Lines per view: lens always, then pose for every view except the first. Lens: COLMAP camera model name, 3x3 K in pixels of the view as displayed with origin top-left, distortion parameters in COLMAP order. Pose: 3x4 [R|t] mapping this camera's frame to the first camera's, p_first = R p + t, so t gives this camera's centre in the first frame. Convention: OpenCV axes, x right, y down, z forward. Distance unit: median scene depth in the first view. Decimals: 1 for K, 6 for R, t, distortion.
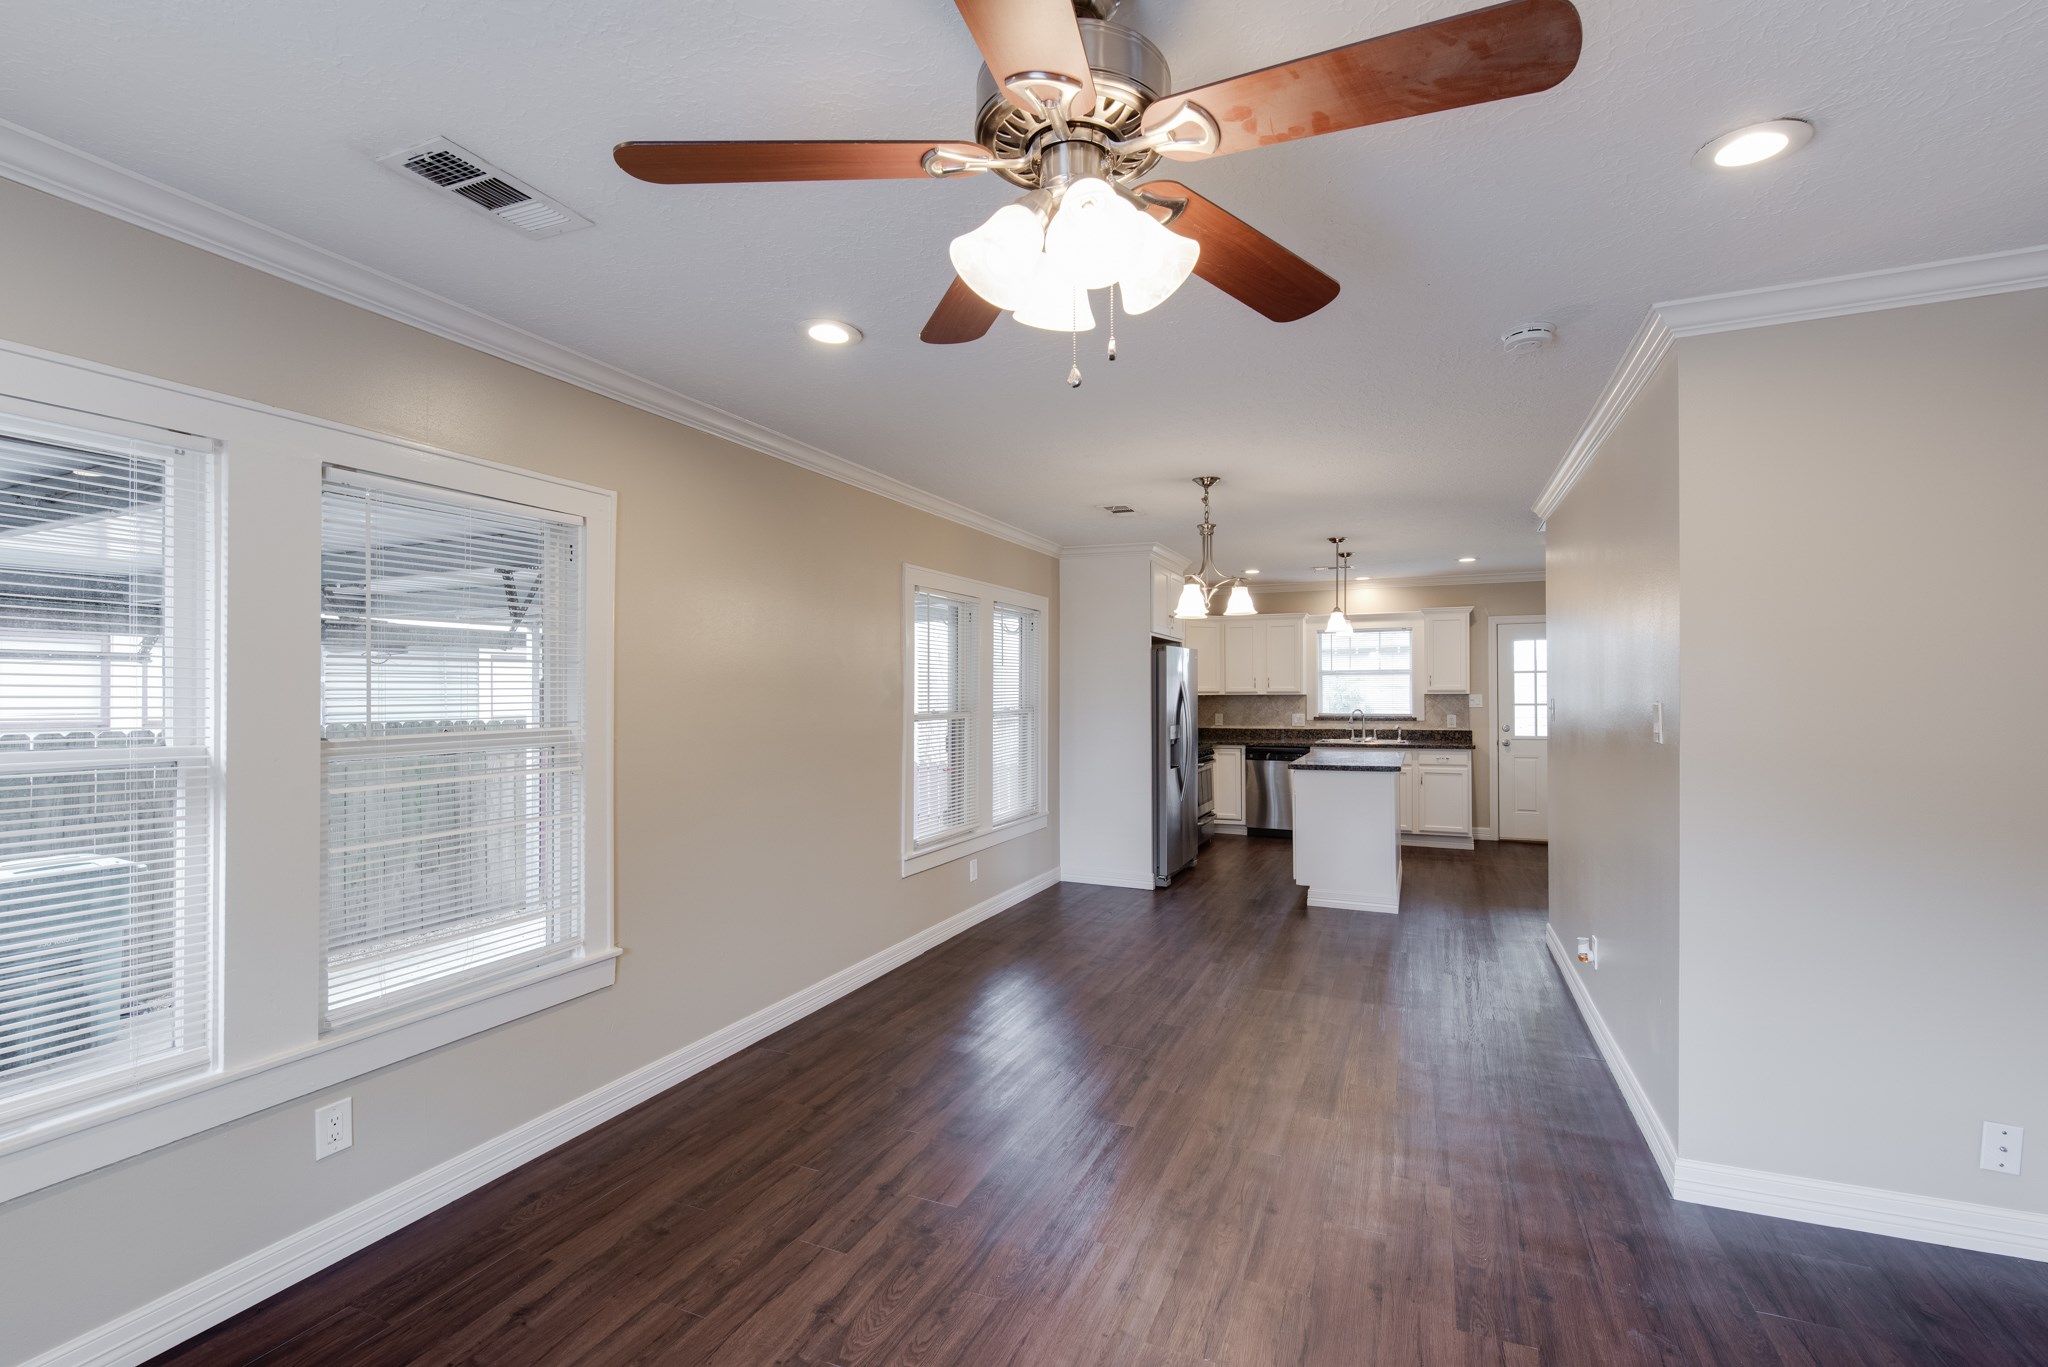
lens RADIAL K [[889.6, 0, 1024.0], [0, 889.6, 683.5], [0, 0, 1]] dist [0.001414, -0.000333]
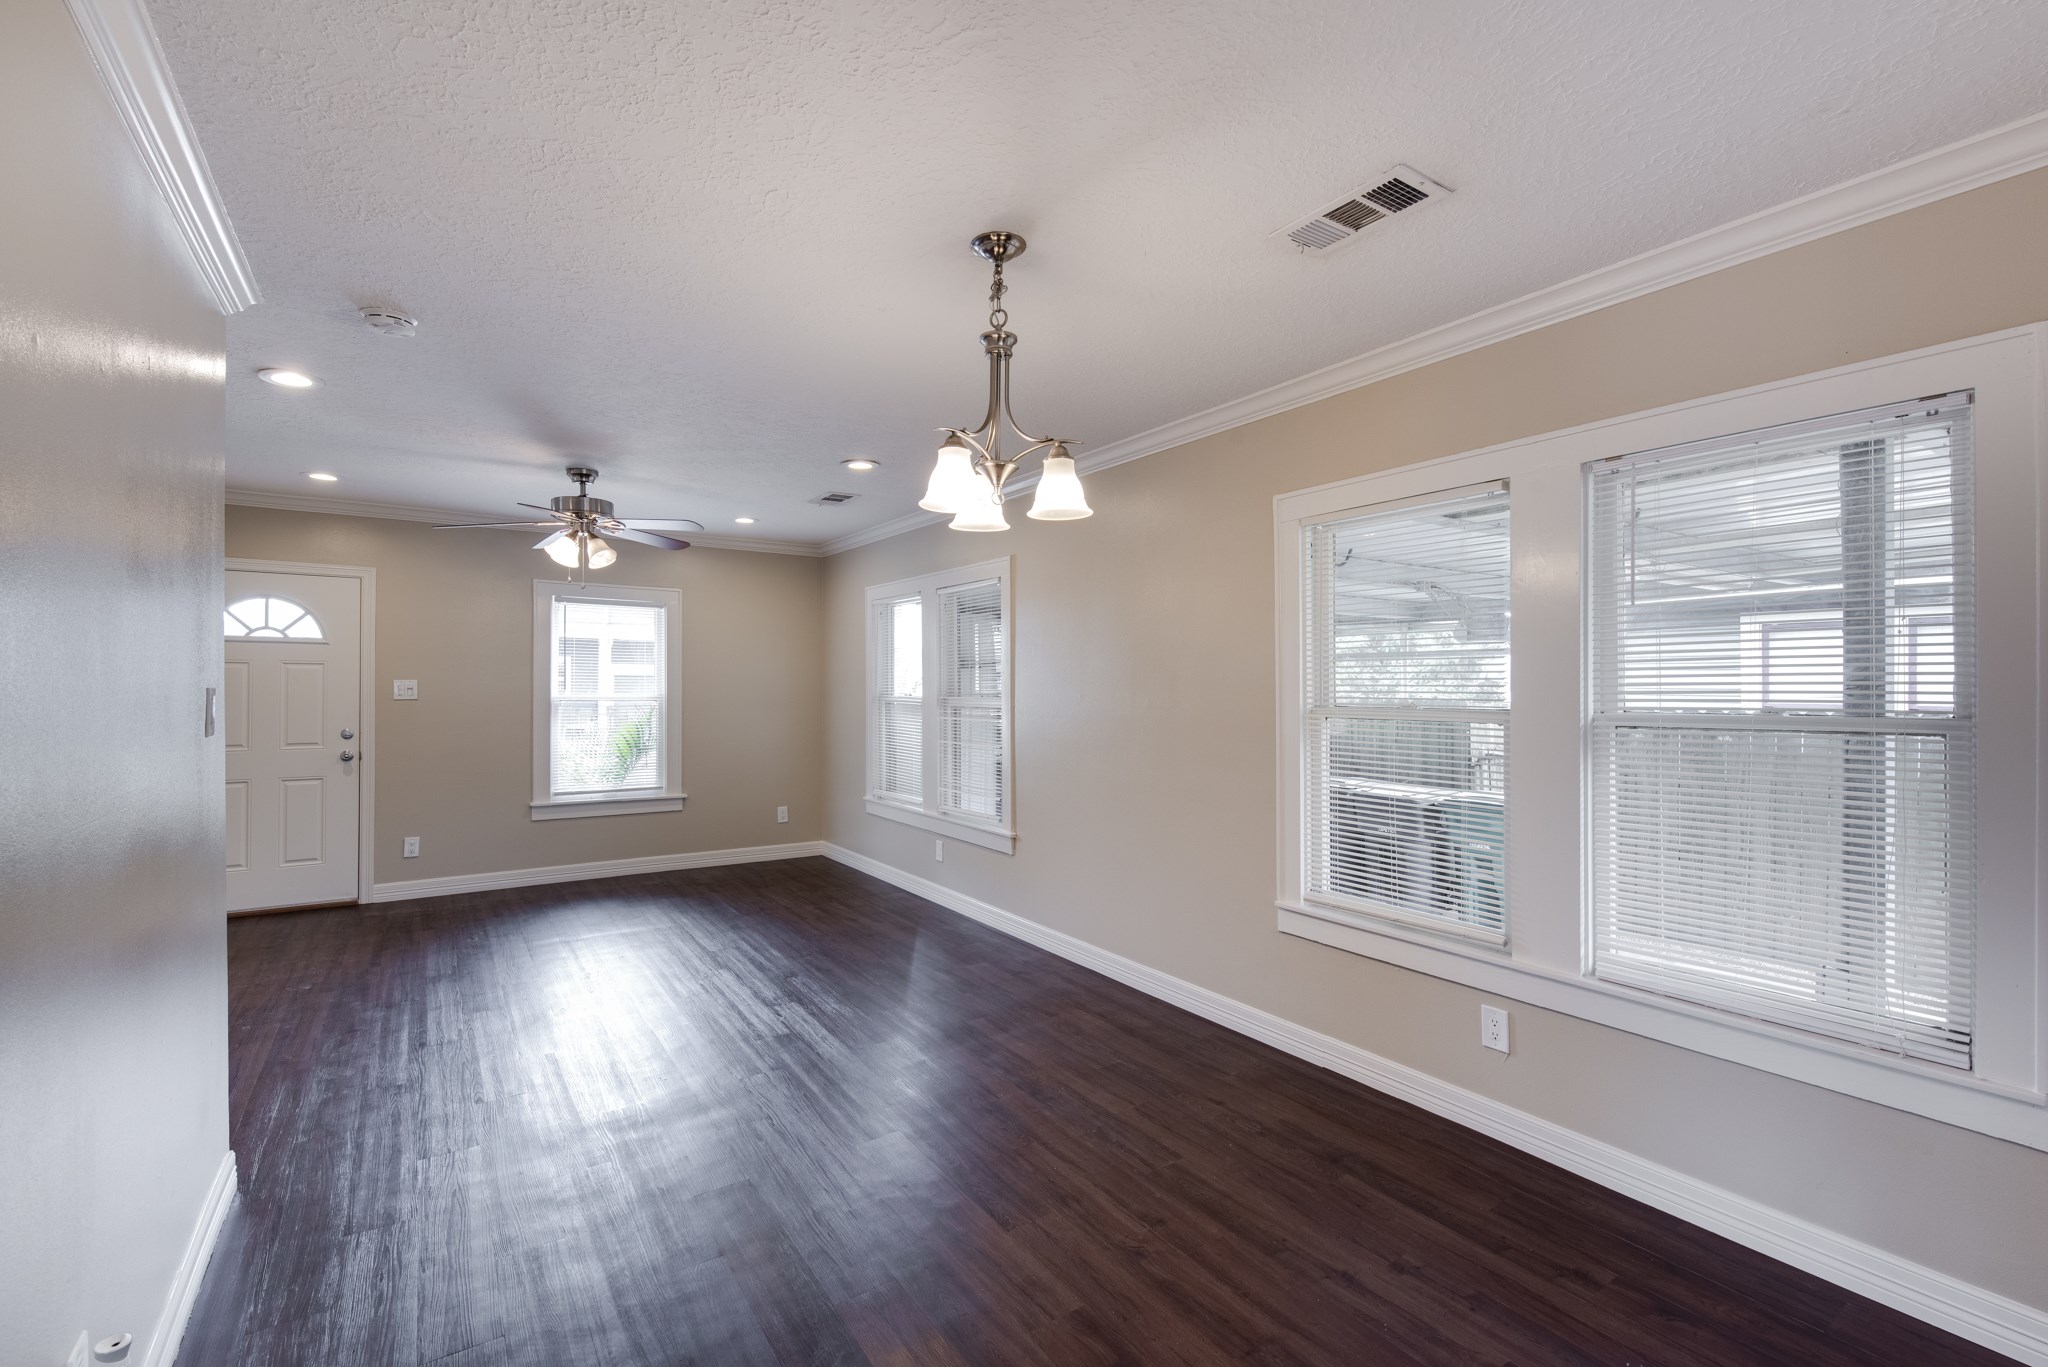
lens RADIAL K [[877.9, 0, 995.9], [0, 877.9, 671.1], [0, 0, 1]] dist [0.000040, -0.000114]
pose [[-0.549288, -0.007645, -0.835598, 0.400559], [0.014727, 0.999714, -0.018827, 0.012443], [0.835504, -0.022648, -0.549018, 0.821808]]
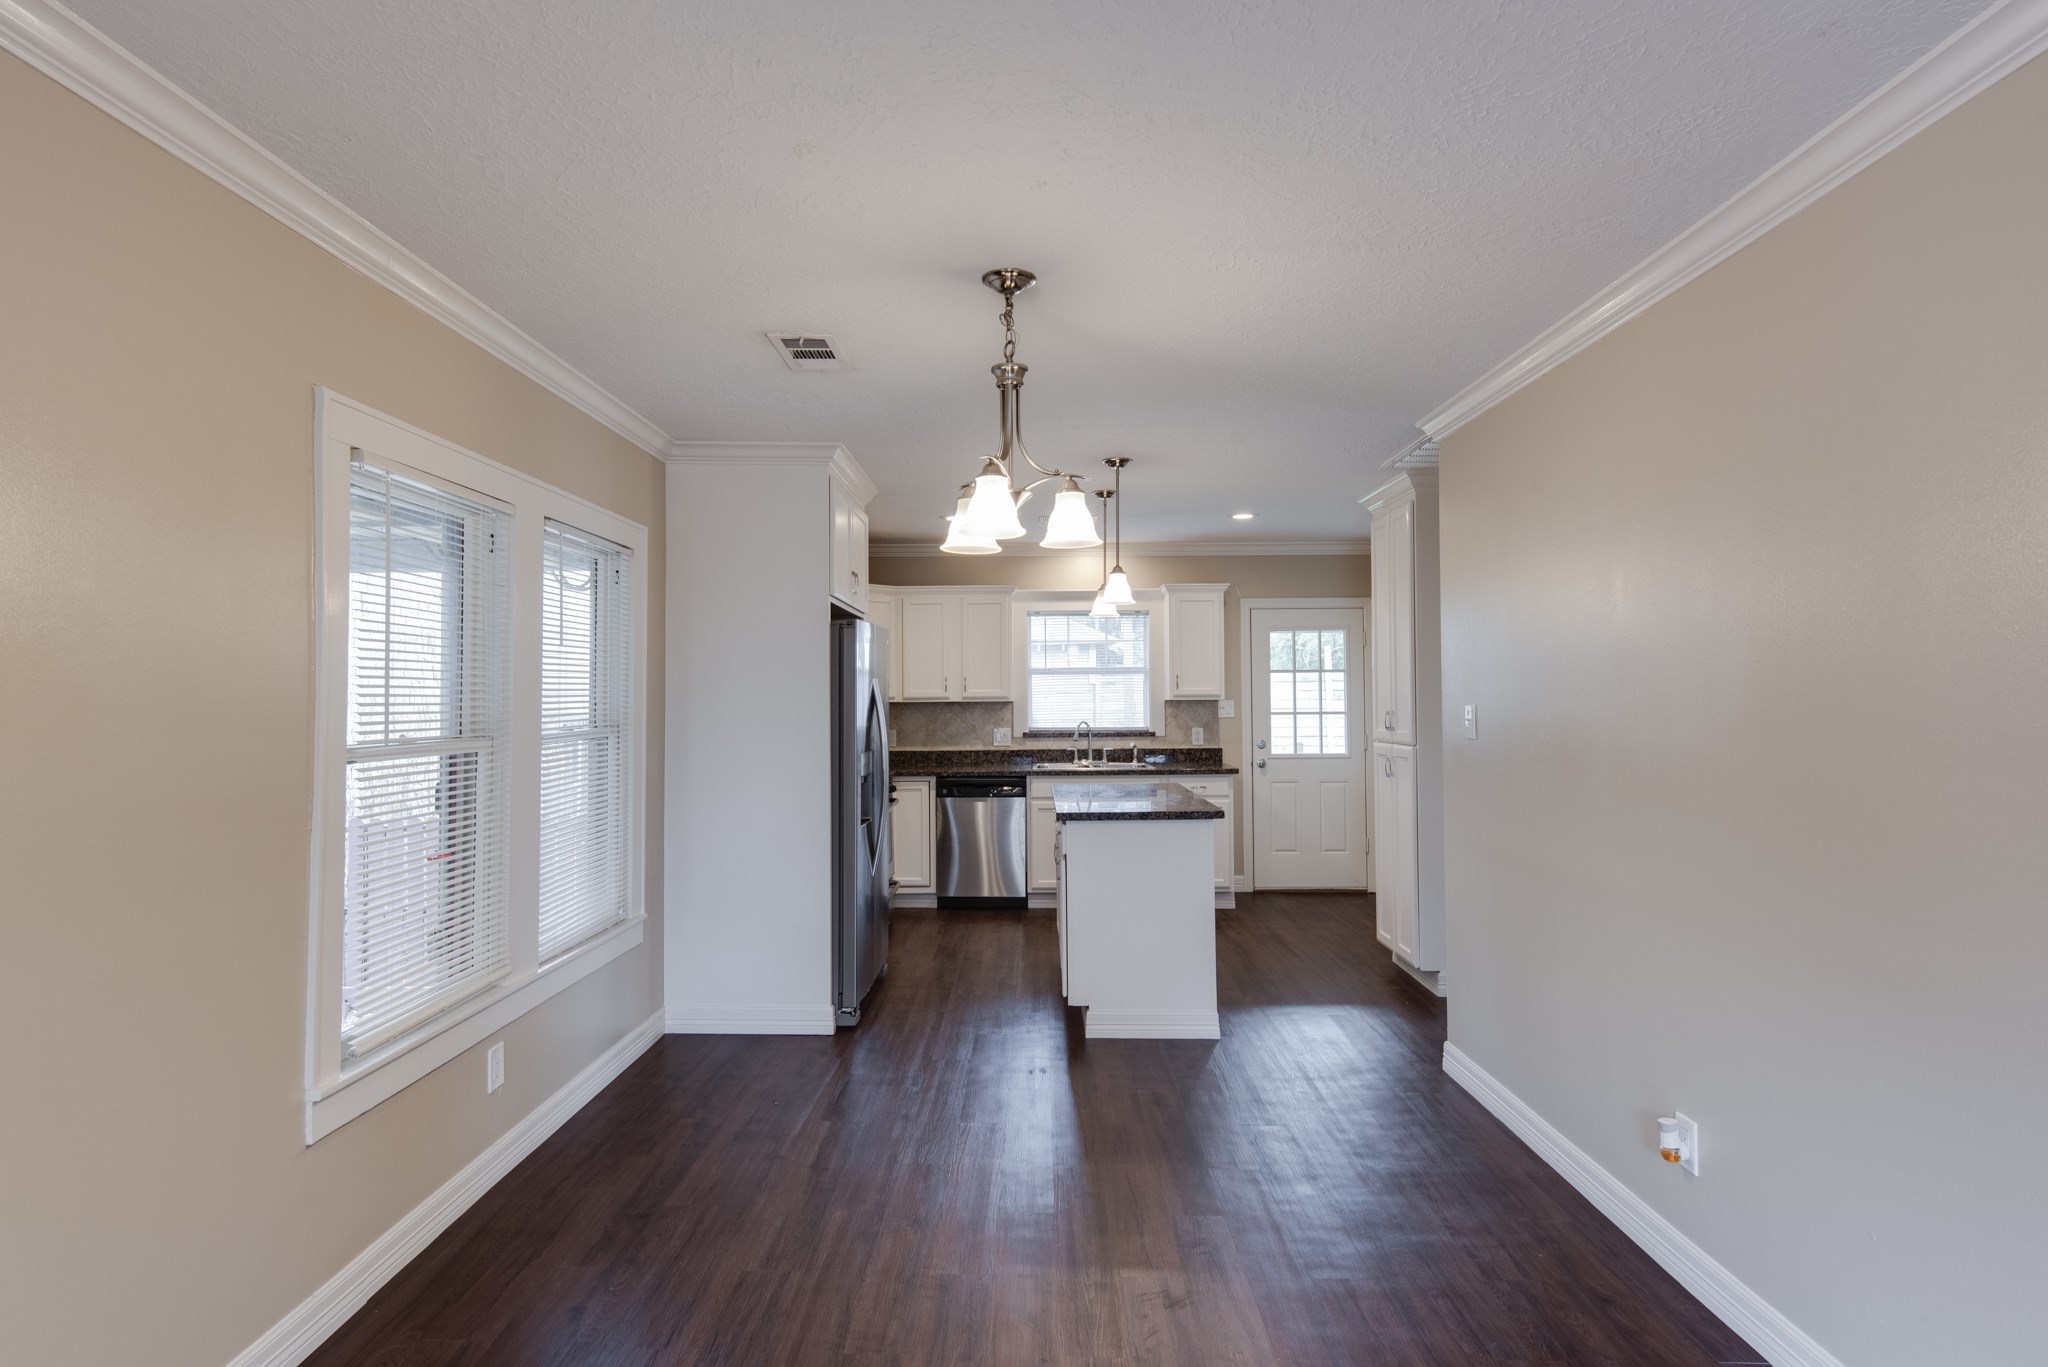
lens RADIAL K [[1099.1, 0, 1018.2], [0, 1099.1, 678.8], [0, 0, 1]] dist [0.018602, -0.000344]
pose [[0.924600, 0.004941, 0.380908, -0.019525], [-0.001162, 0.999948, -0.010150, 0.004673], [-0.380939, 0.008942, 0.924557, 0.269532]]
